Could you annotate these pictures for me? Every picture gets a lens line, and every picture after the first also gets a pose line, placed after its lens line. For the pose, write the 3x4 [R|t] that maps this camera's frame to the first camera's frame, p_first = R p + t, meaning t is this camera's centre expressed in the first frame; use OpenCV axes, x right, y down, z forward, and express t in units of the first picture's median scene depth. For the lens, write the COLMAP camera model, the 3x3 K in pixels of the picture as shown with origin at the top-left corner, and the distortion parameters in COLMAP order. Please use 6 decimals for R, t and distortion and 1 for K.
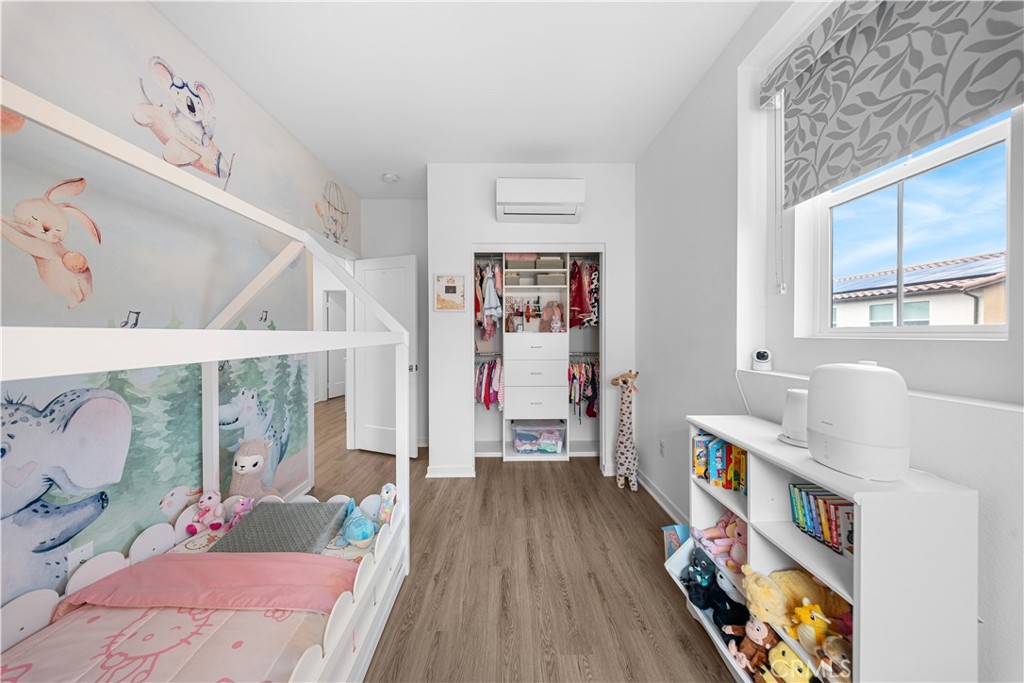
lens RADIAL K [[302.1, 0, 511.8], [0, 302.1, 336.3], [0, 0, 1]] dist [-0.000063, -0.000080]
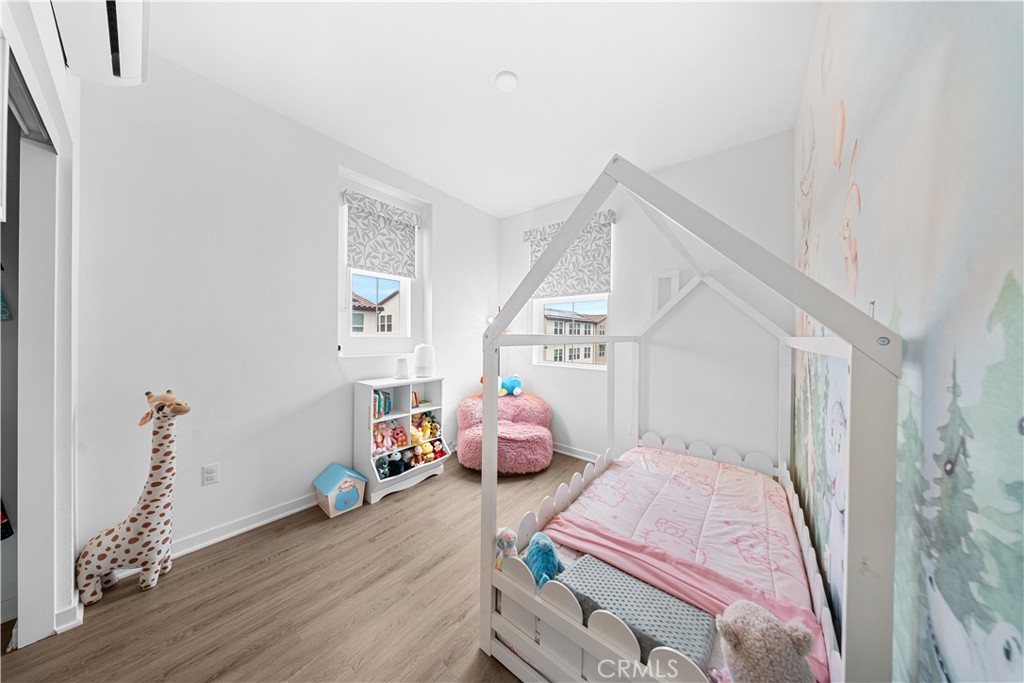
lens RADIAL K [[302.1, 0, 511.8], [0, 302.1, 336.3], [0, 0, 1]] dist [-0.000063, -0.000080]
pose [[-0.776178, -0.002007, 0.630510, -1.126687], [0.000794, 0.999991, 0.004162, -0.004426], [-0.630513, 0.003731, -0.776170, 1.972388]]
